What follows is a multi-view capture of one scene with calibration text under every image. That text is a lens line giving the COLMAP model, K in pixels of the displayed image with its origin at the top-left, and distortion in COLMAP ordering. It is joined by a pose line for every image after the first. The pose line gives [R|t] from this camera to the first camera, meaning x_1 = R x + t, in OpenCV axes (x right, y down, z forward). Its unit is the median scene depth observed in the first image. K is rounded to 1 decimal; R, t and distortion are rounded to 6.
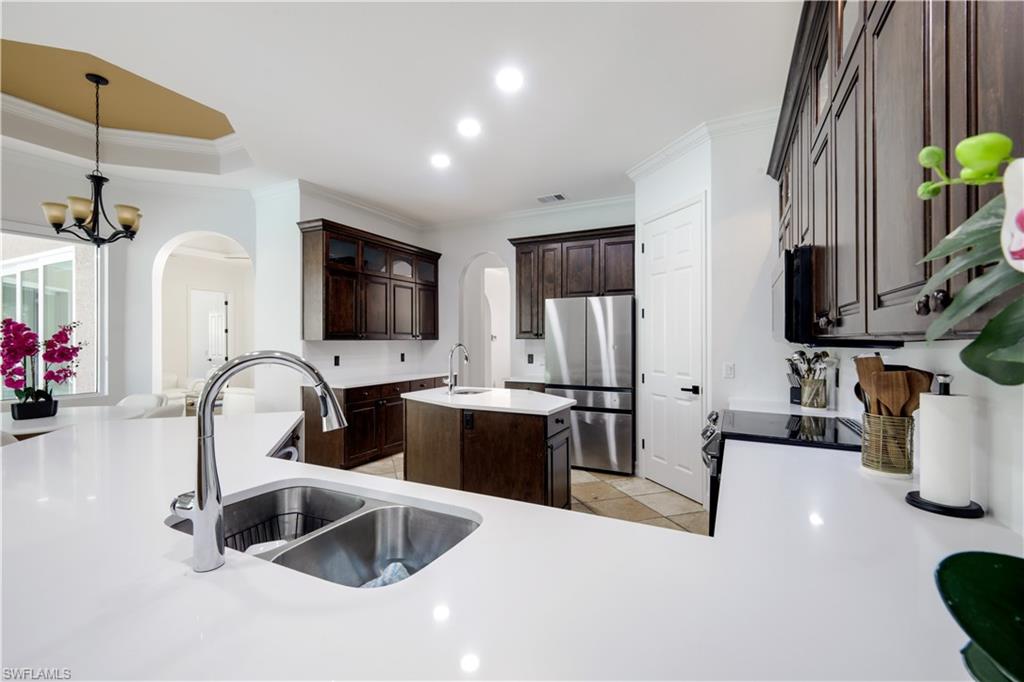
lens RADIAL K [[450.1, 0, 512.4], [0, 450.1, 337.6], [0, 0, 1]] dist [0.011739, -0.000239]
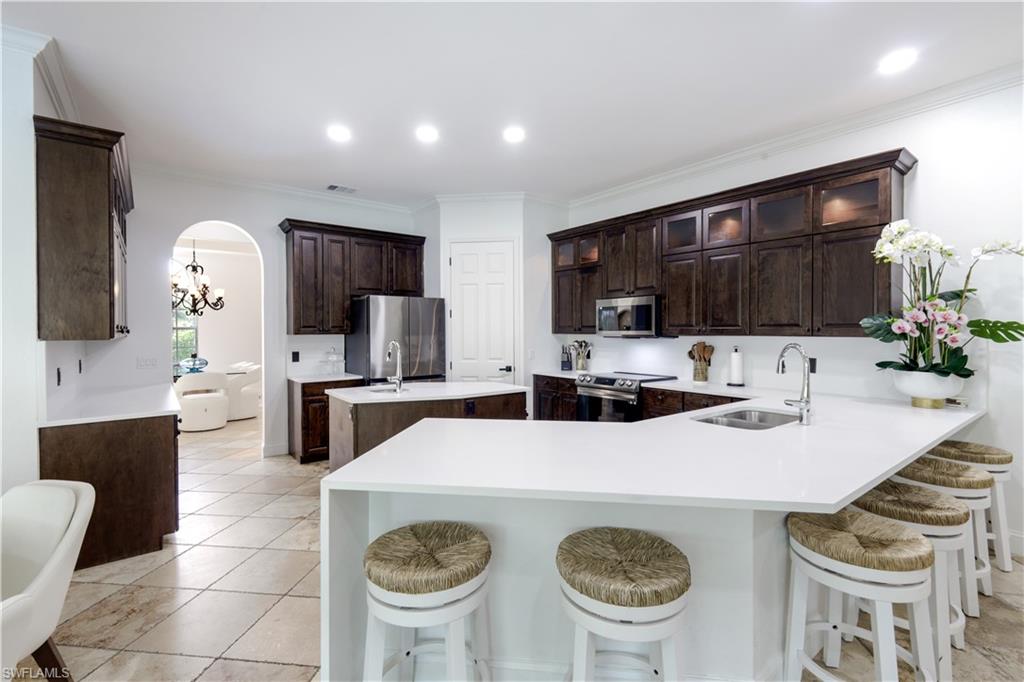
lens RADIAL K [[457.1, 0, 510.7], [0, 457.1, 338.6], [0, 0, 1]] dist [0.004487, 0.000269]
pose [[0.433445, -0.013829, 0.901074, -0.710646], [-0.002138, 0.999864, 0.016373, -0.005327], [-0.901177, -0.009023, 0.433357, 0.264790]]
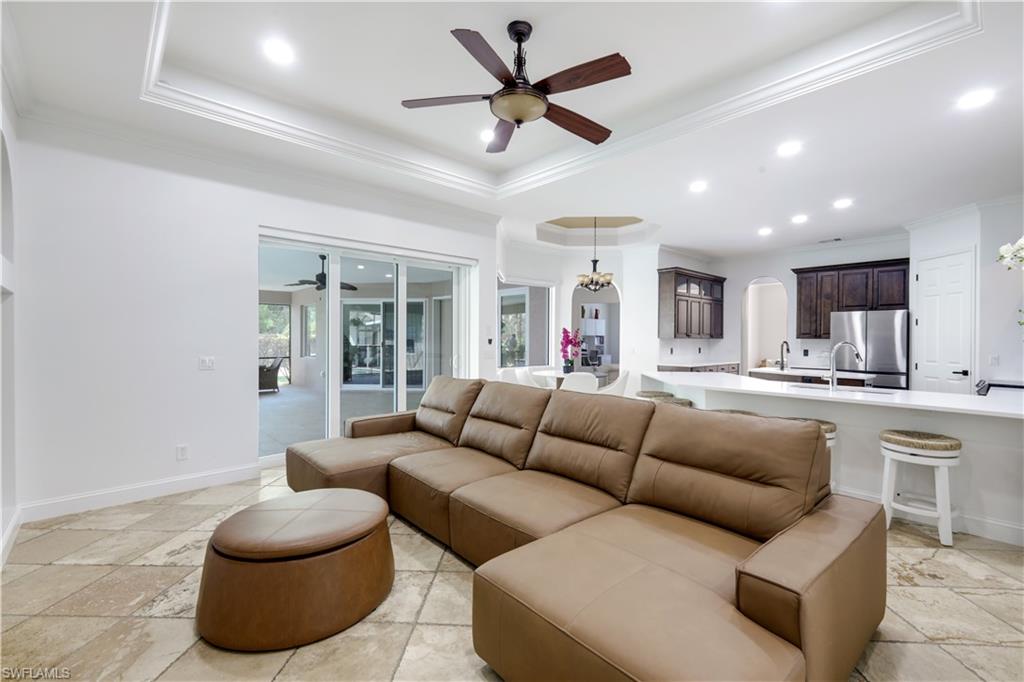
lens RADIAL K [[450.1, 0, 512.4], [0, 450.1, 337.6], [0, 0, 1]] dist [0.011739, -0.000239]
pose [[0.932063, 0.008326, -0.362202, -0.361775], [-0.006572, 0.999960, 0.006075, -0.003096], [0.362238, -0.003282, 0.932080, -0.772278]]
